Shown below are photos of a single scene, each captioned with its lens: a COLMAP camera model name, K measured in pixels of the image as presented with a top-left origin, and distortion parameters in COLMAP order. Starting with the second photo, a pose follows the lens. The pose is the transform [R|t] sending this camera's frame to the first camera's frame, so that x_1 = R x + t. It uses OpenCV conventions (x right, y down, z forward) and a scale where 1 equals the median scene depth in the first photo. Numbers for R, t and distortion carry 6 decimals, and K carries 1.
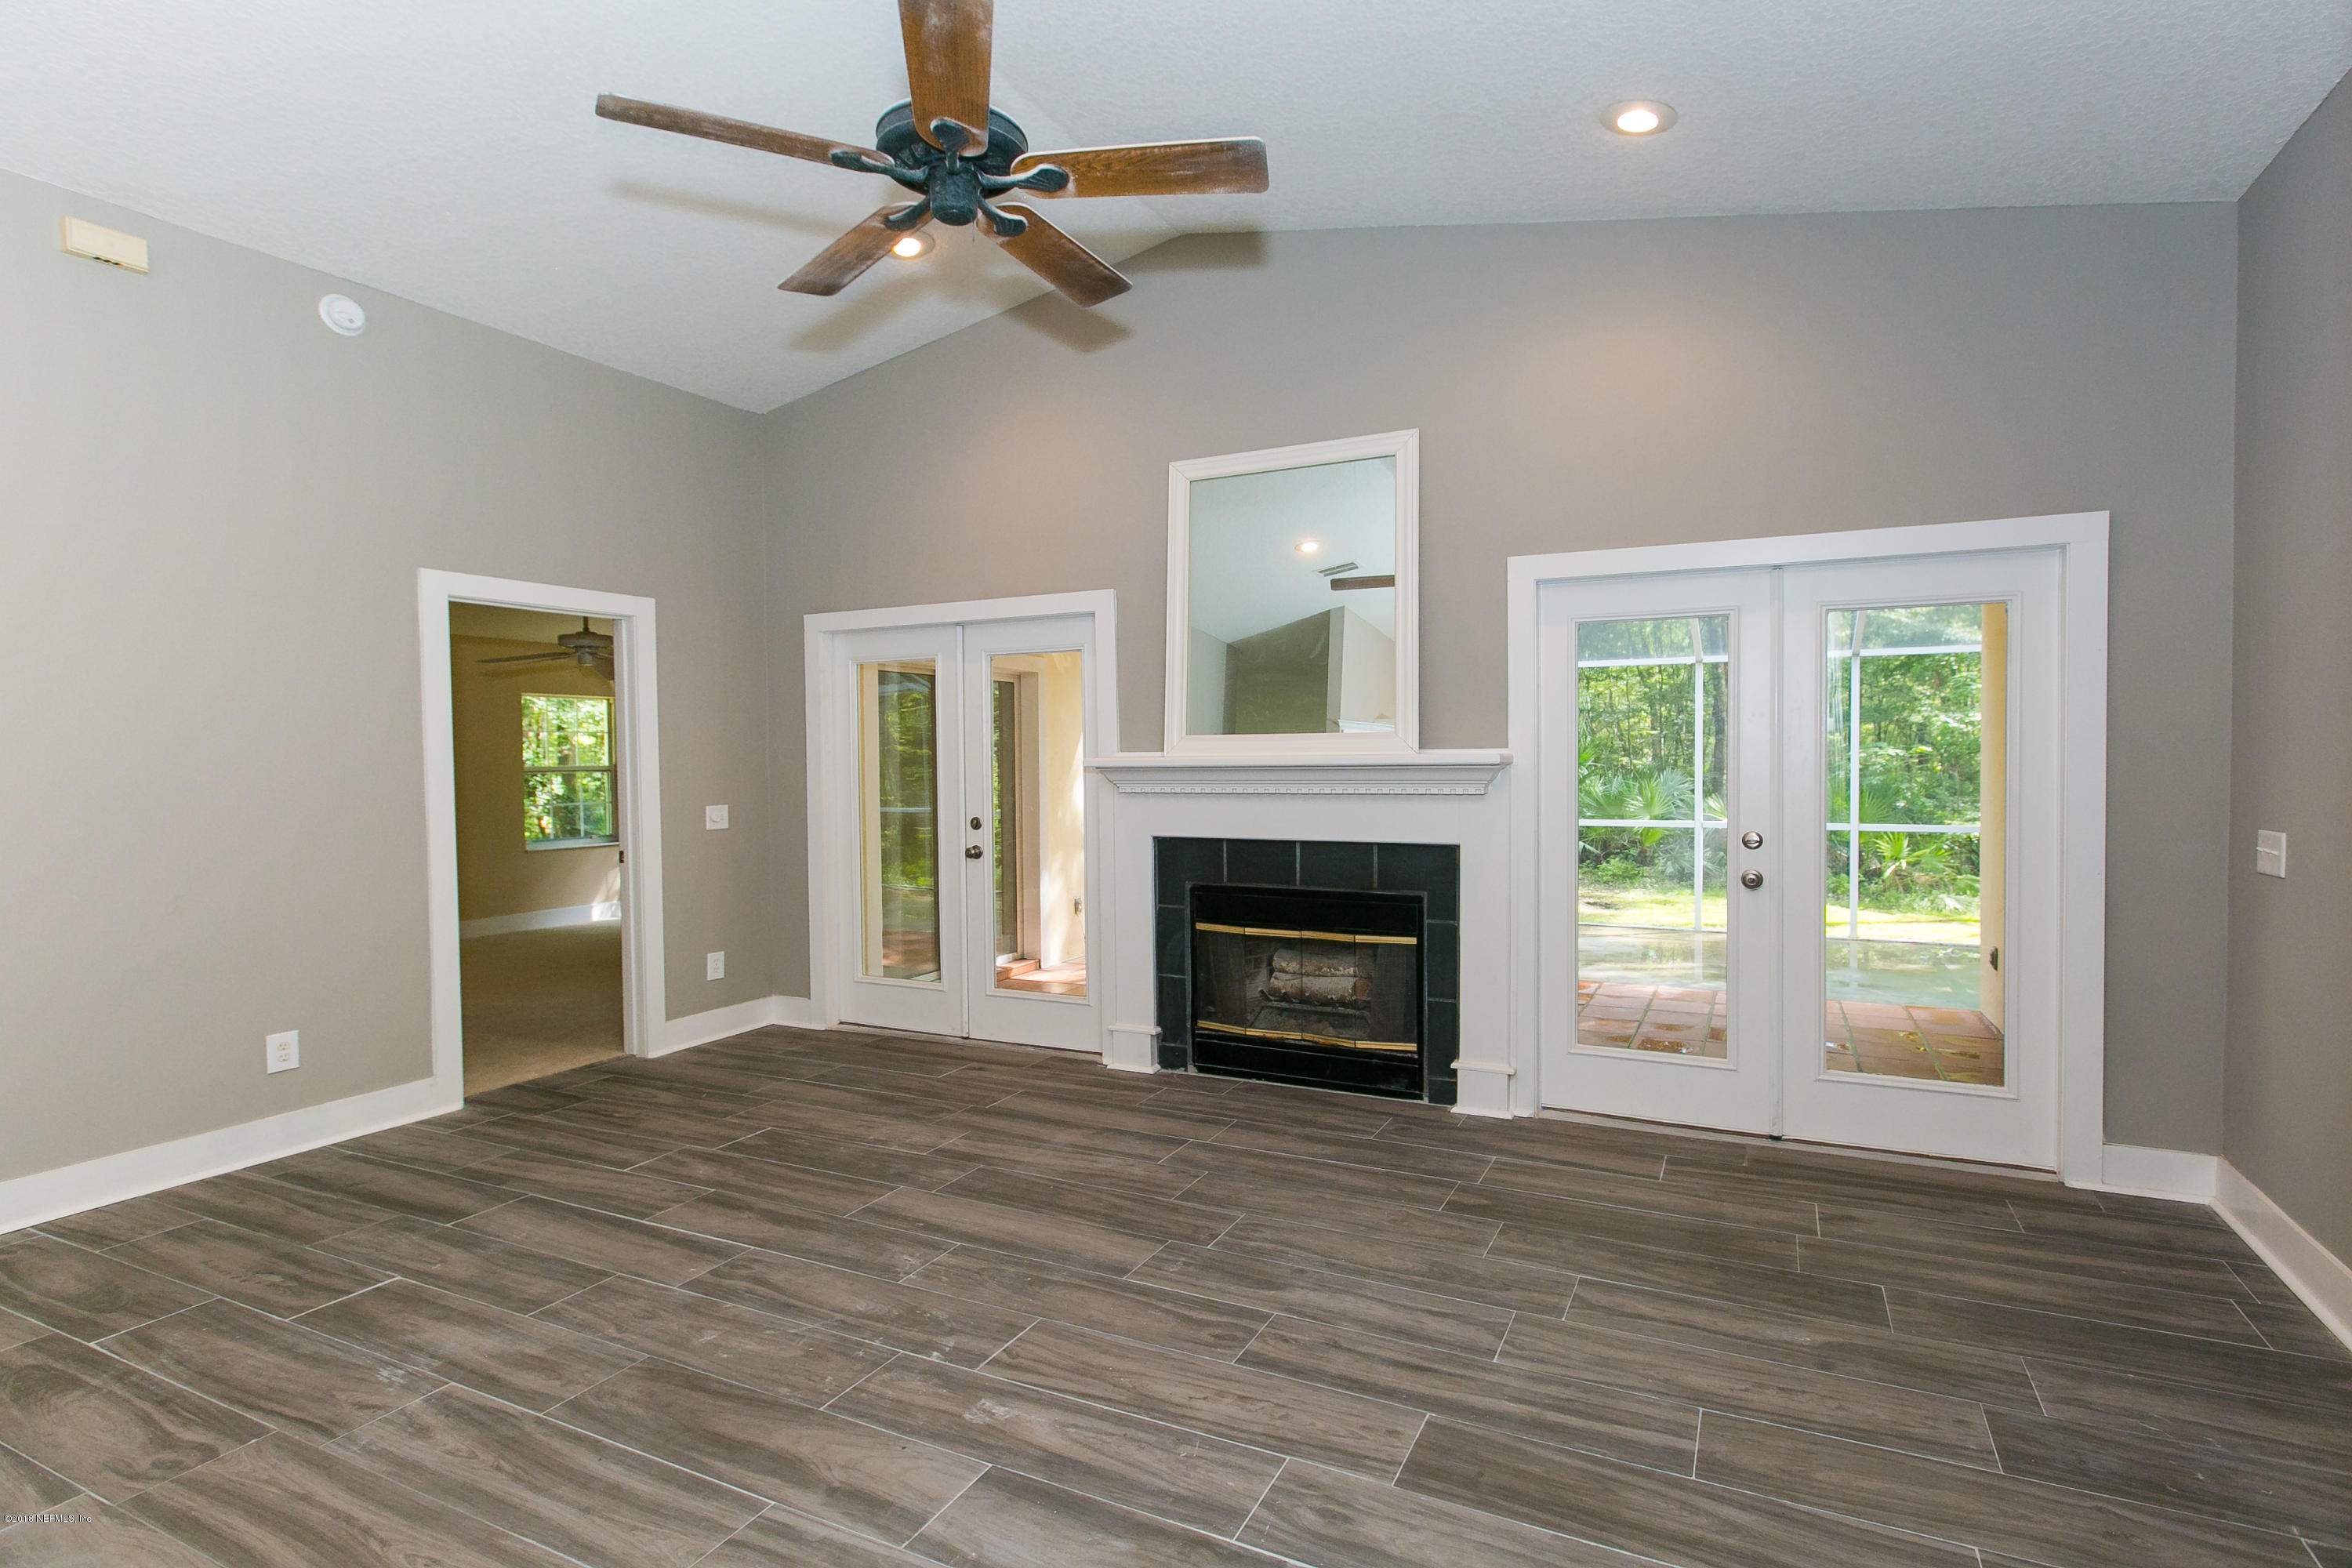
lens RADIAL K [[1078.1, 0, 1128.7], [0, 1078.1, 780.7], [0, 0, 1]] dist [0.002230, -0.001085]
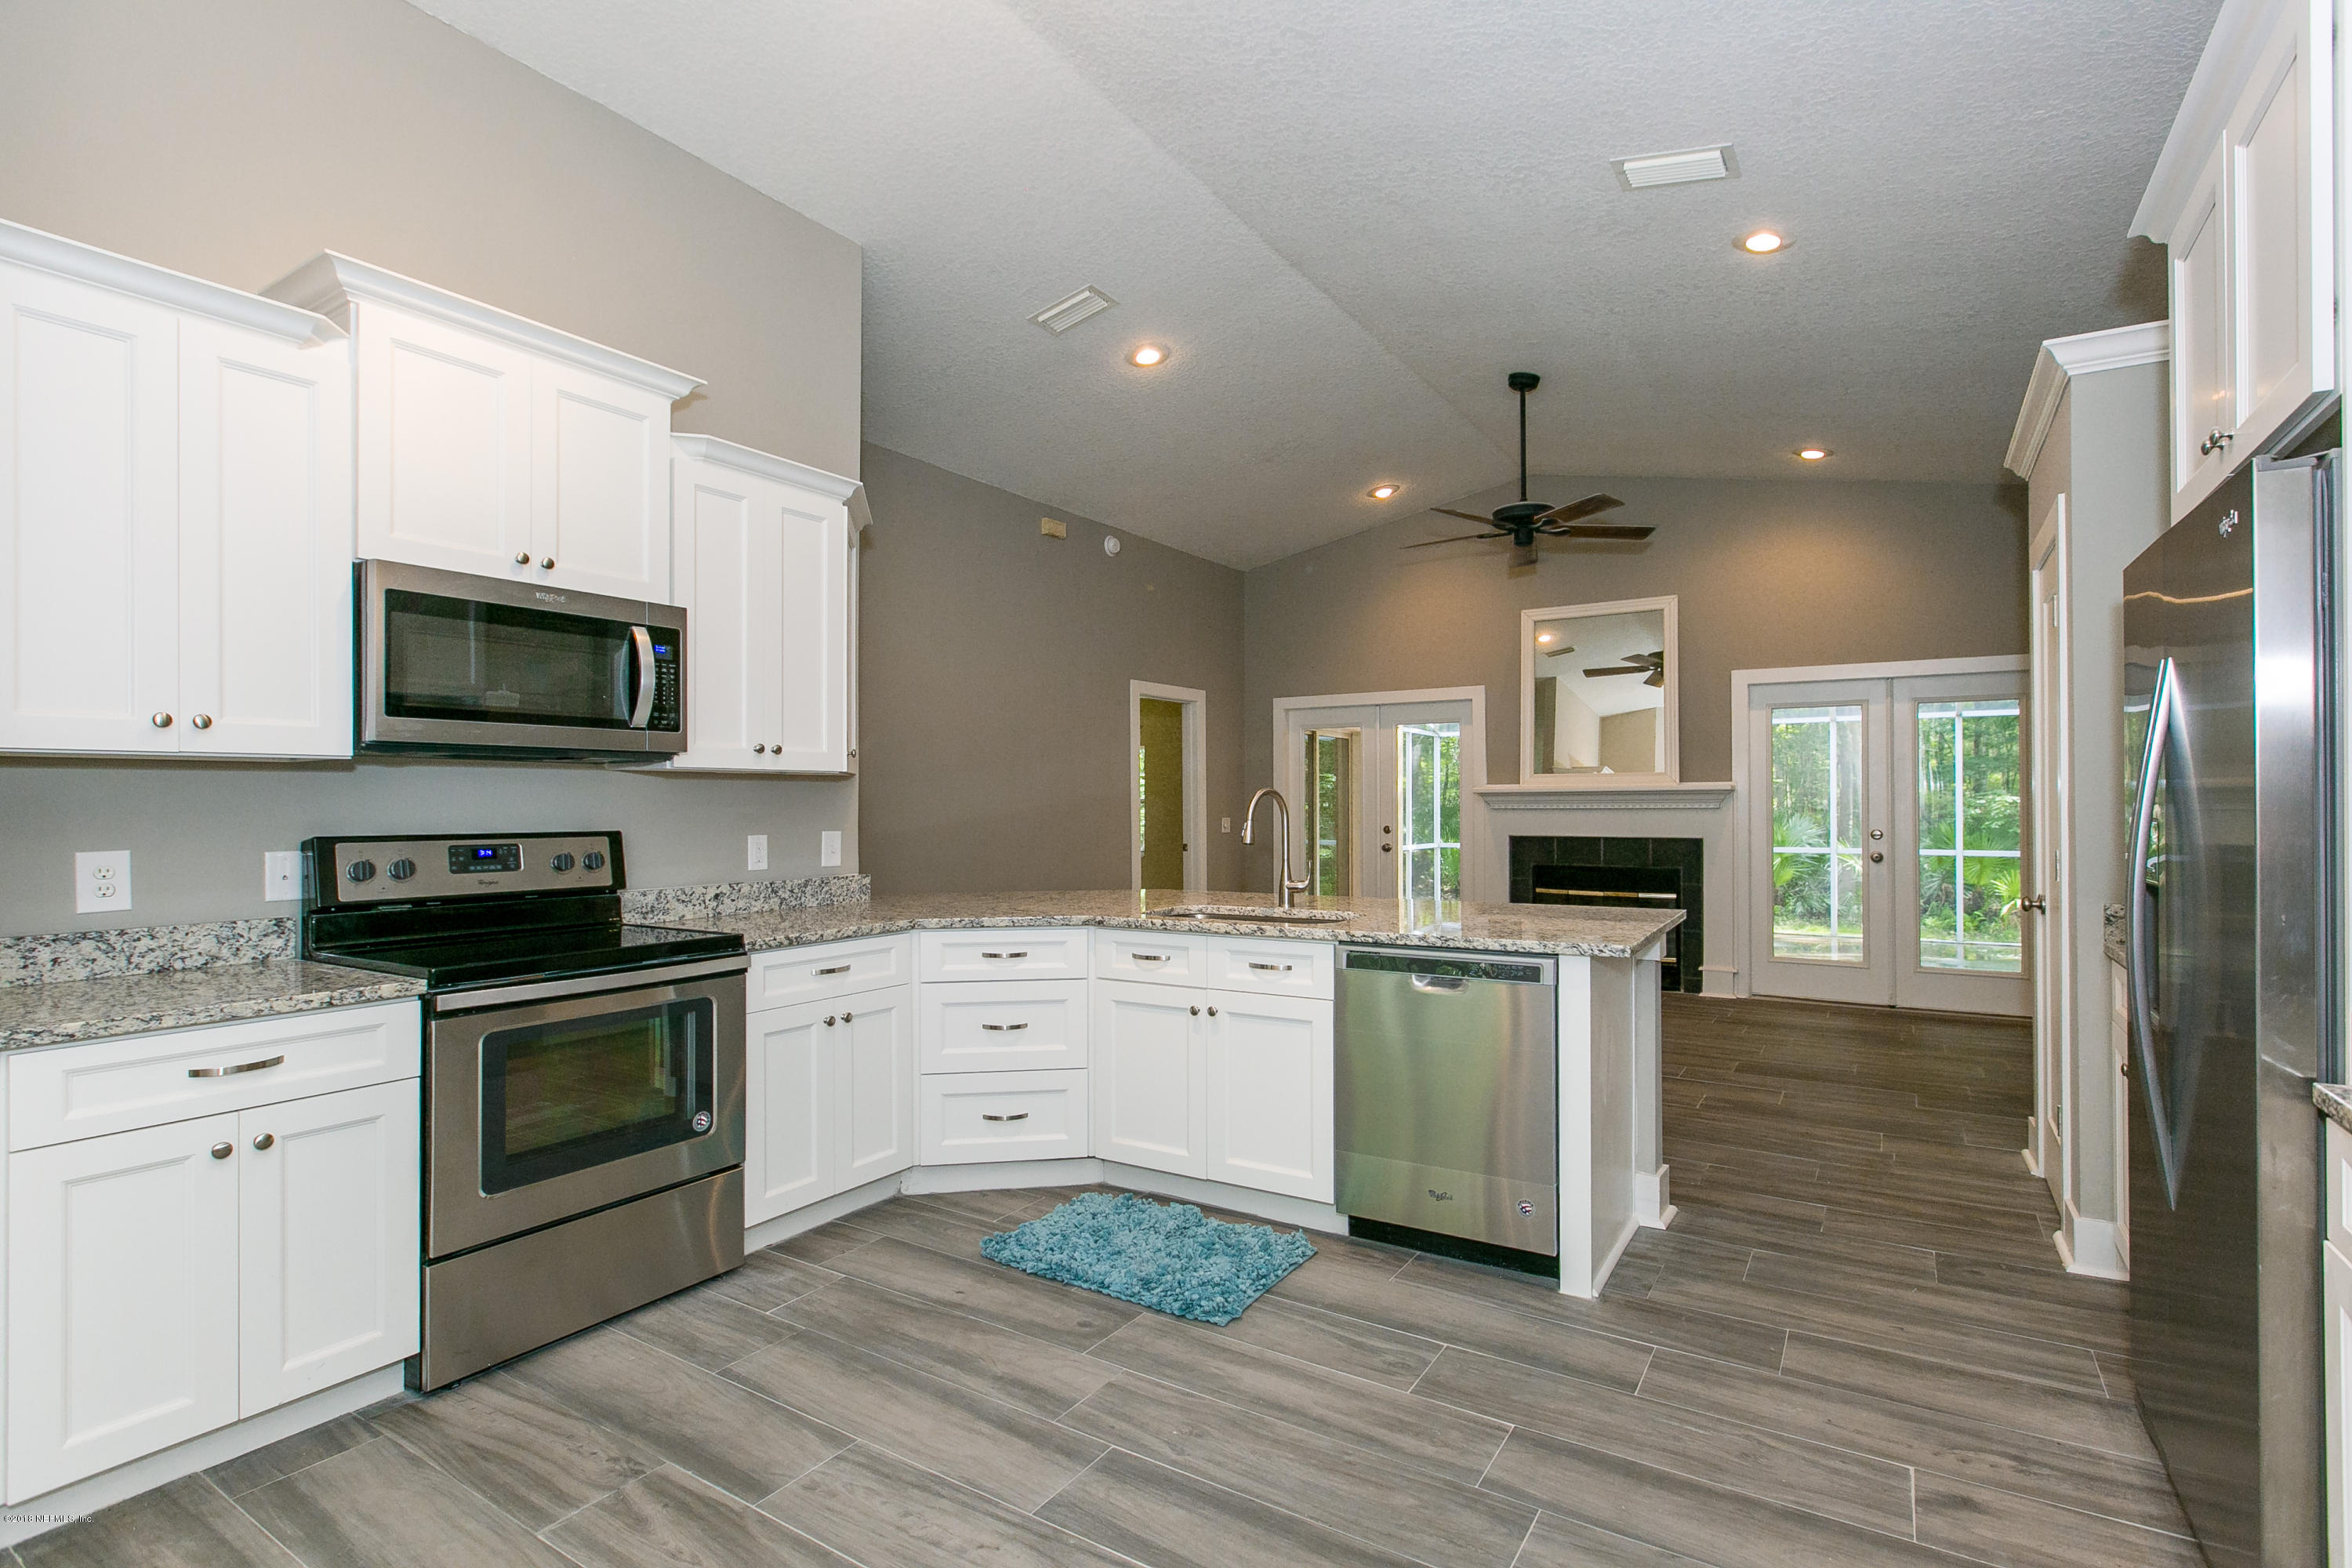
lens RADIAL K [[1078.1, 0, 1230.8], [0, 1078.1, 796.9], [0, 0, 1]] dist [0.002230, -0.001085]
pose [[0.999883, 0.002866, -0.015023, -0.408312], [-0.003316, 0.999543, -0.030043, 0.047044], [0.014930, 0.030089, 0.999436, -0.705818]]
